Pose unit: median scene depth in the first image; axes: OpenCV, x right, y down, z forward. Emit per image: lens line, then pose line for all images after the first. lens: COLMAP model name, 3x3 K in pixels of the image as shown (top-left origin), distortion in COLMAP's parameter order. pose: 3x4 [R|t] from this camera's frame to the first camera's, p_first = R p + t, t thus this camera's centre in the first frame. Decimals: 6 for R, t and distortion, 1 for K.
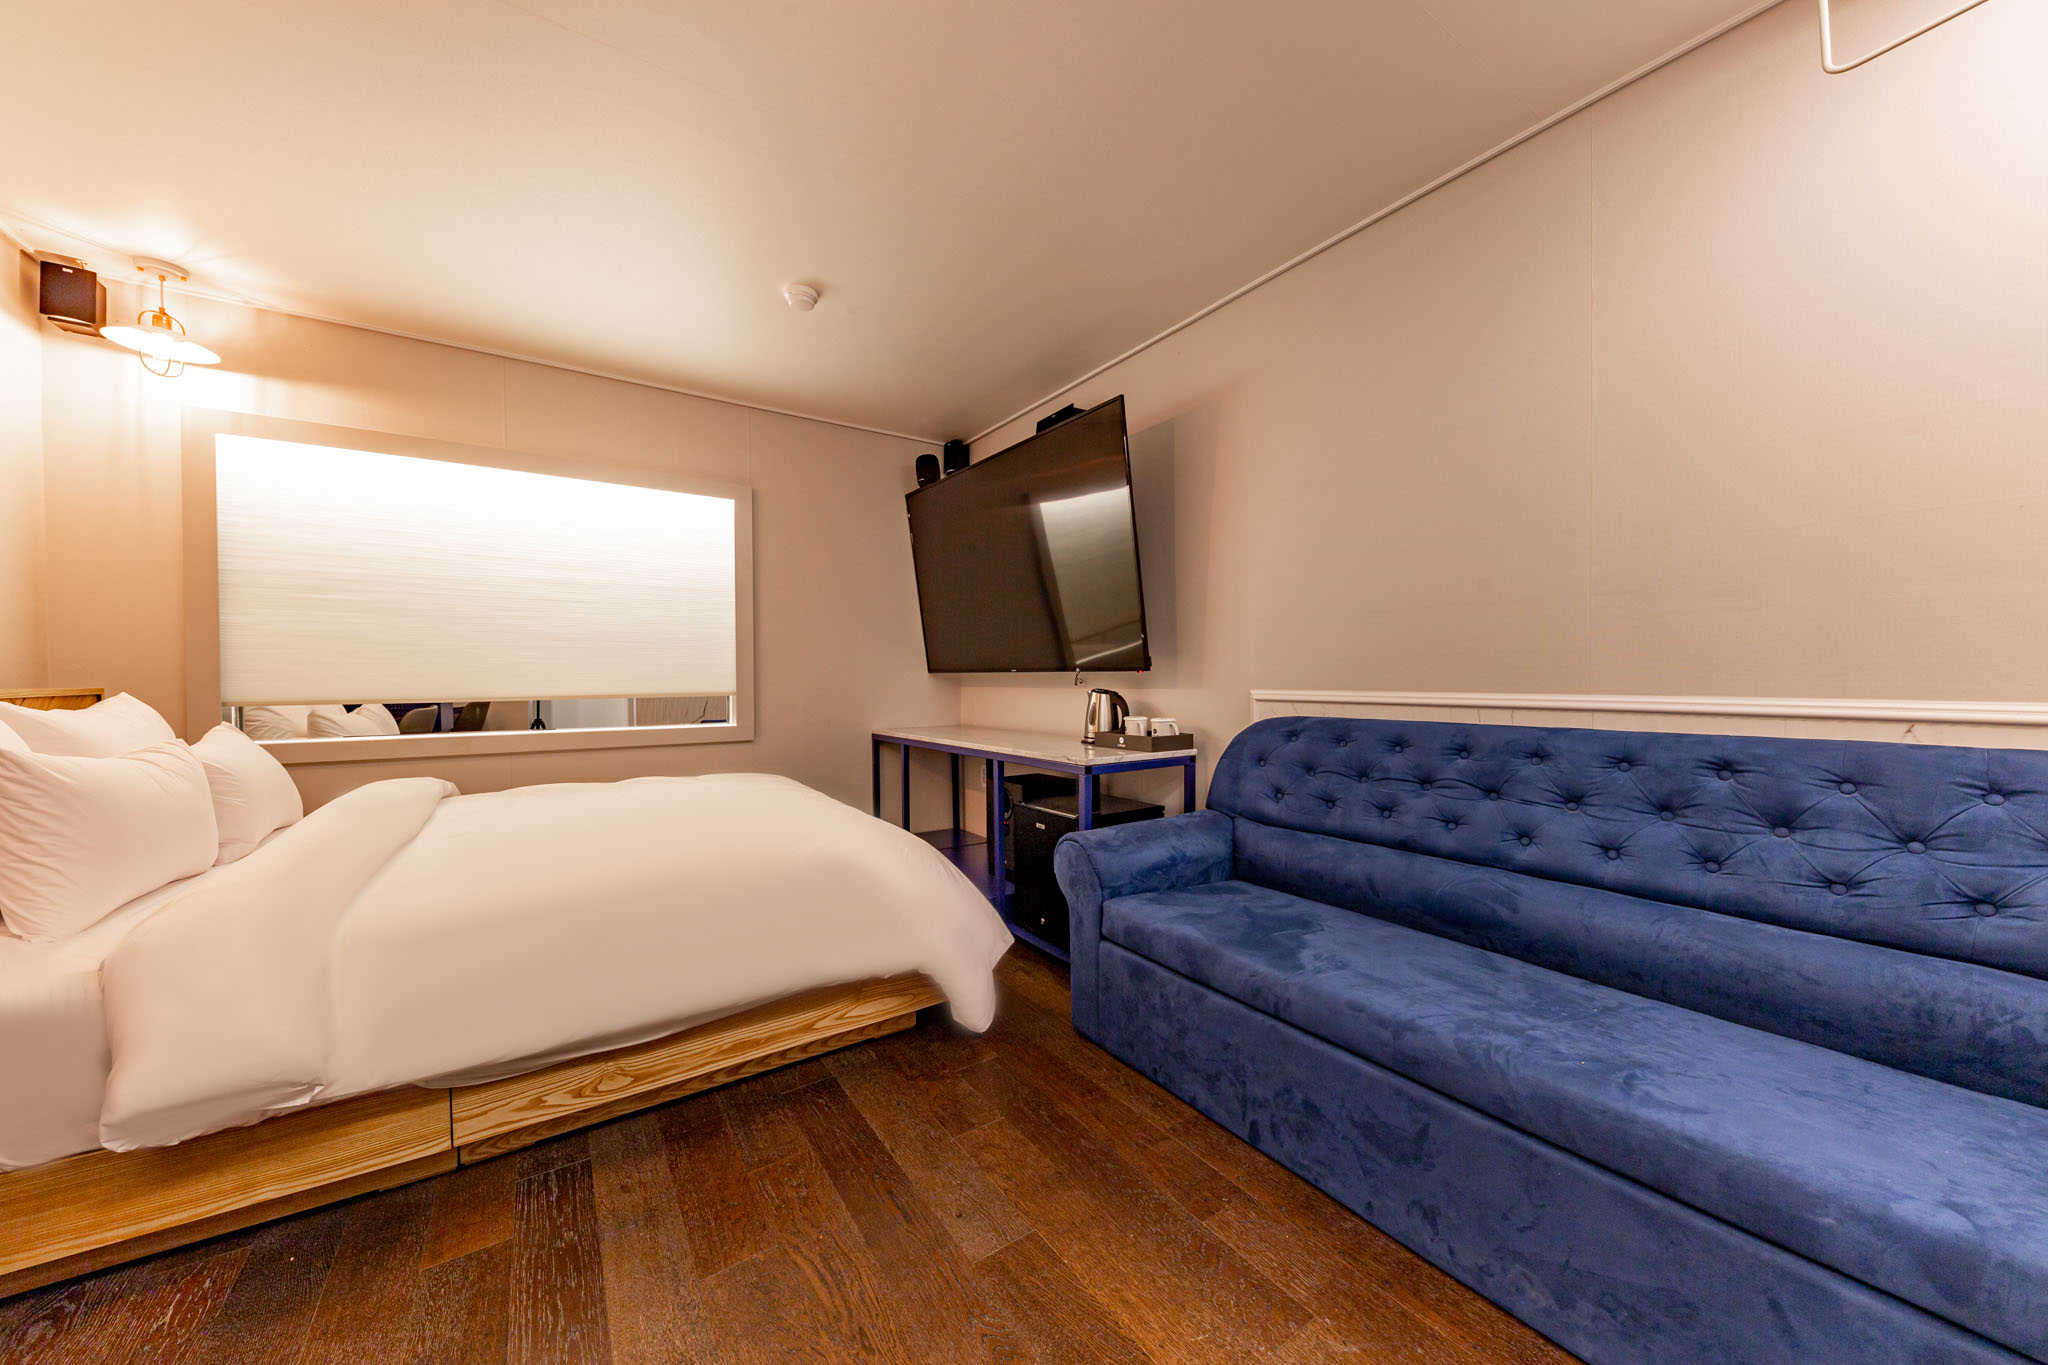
lens RADIAL K [[701.9, 0, 1015.5], [0, 701.9, 690.0], [0, 0, 1]] dist [0.012730, -0.005121]
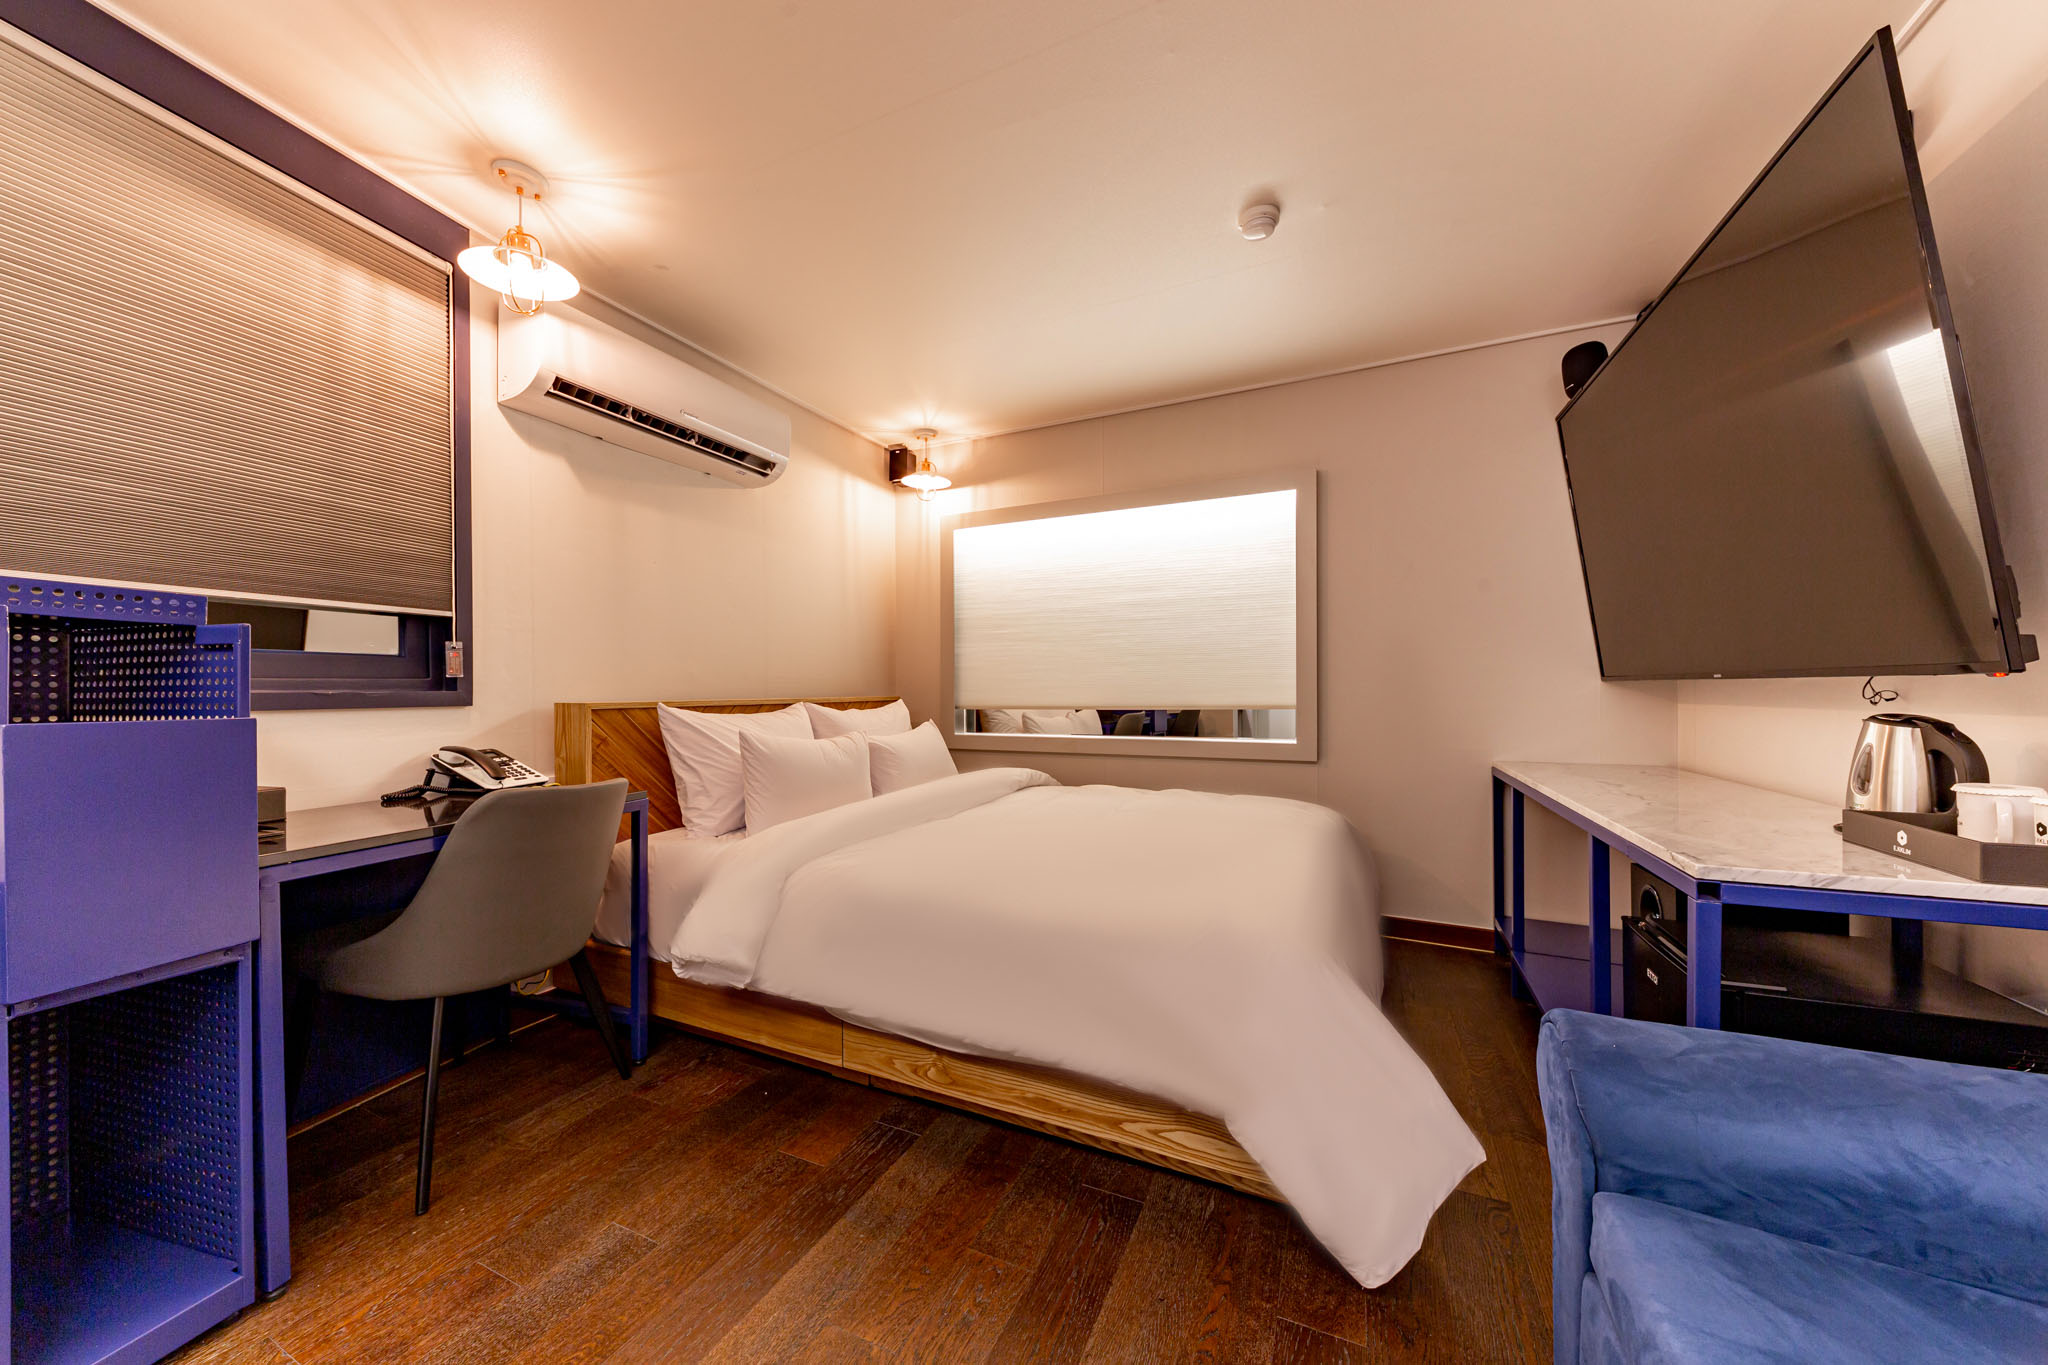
lens RADIAL K [[701.9, 0, 1015.5], [0, 701.9, 690.0], [0, 0, 1]] dist [0.012730, -0.005121]
pose [[0.525417, -0.000650, -0.850845, 0.232119], [-0.012619, 0.999884, -0.008557, -0.006645], [0.850751, 0.015233, 0.525348, 0.325279]]
